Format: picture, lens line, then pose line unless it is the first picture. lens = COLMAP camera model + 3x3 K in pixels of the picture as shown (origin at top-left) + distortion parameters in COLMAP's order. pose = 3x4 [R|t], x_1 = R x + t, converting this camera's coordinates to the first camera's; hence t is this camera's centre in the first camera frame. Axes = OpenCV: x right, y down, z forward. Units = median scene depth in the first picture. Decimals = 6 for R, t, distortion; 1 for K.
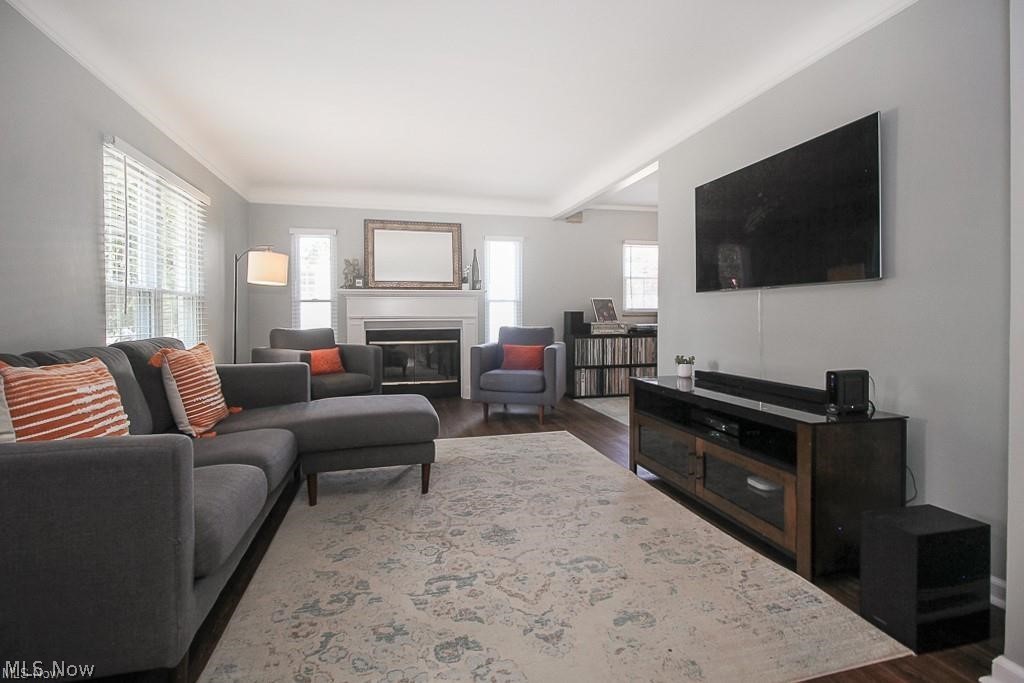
lens RADIAL K [[483.2, 0, 508.4], [0, 483.2, 316.9], [0, 0, 1]] dist [0.018791, -0.013998]
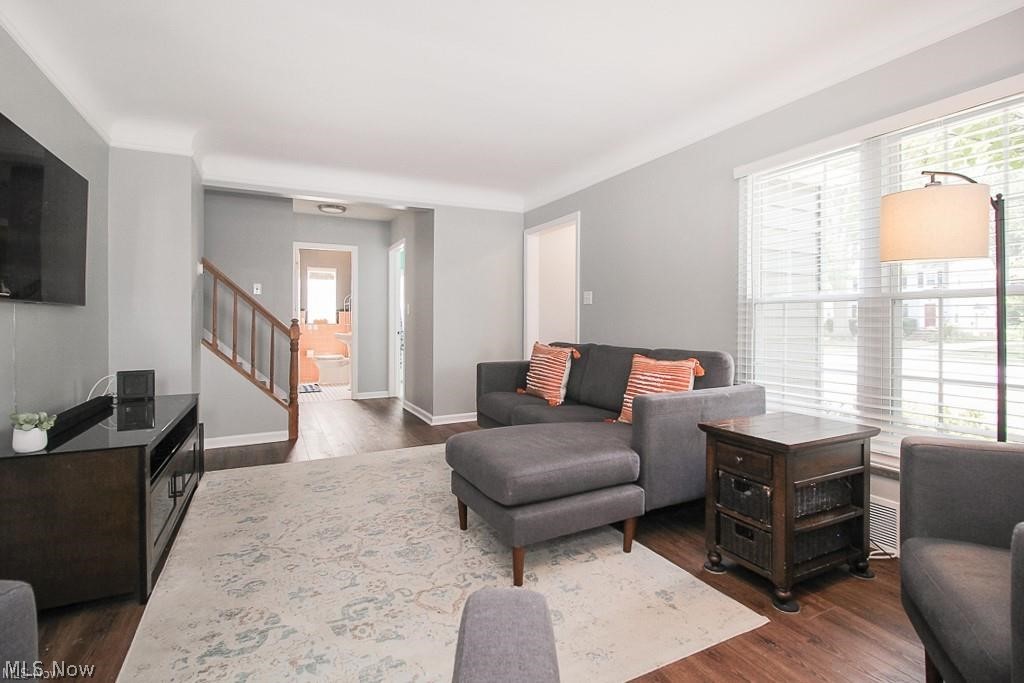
lens RADIAL K [[483.2, 0, 508.4], [0, 483.2, 316.9], [0, 0, 1]] dist [0.018791, -0.013998]
pose [[-0.977231, 0.004258, -0.212133, -0.074011], [0.005376, 0.999975, -0.004694, -0.032118], [0.212108, -0.005728, -0.977229, 2.230459]]
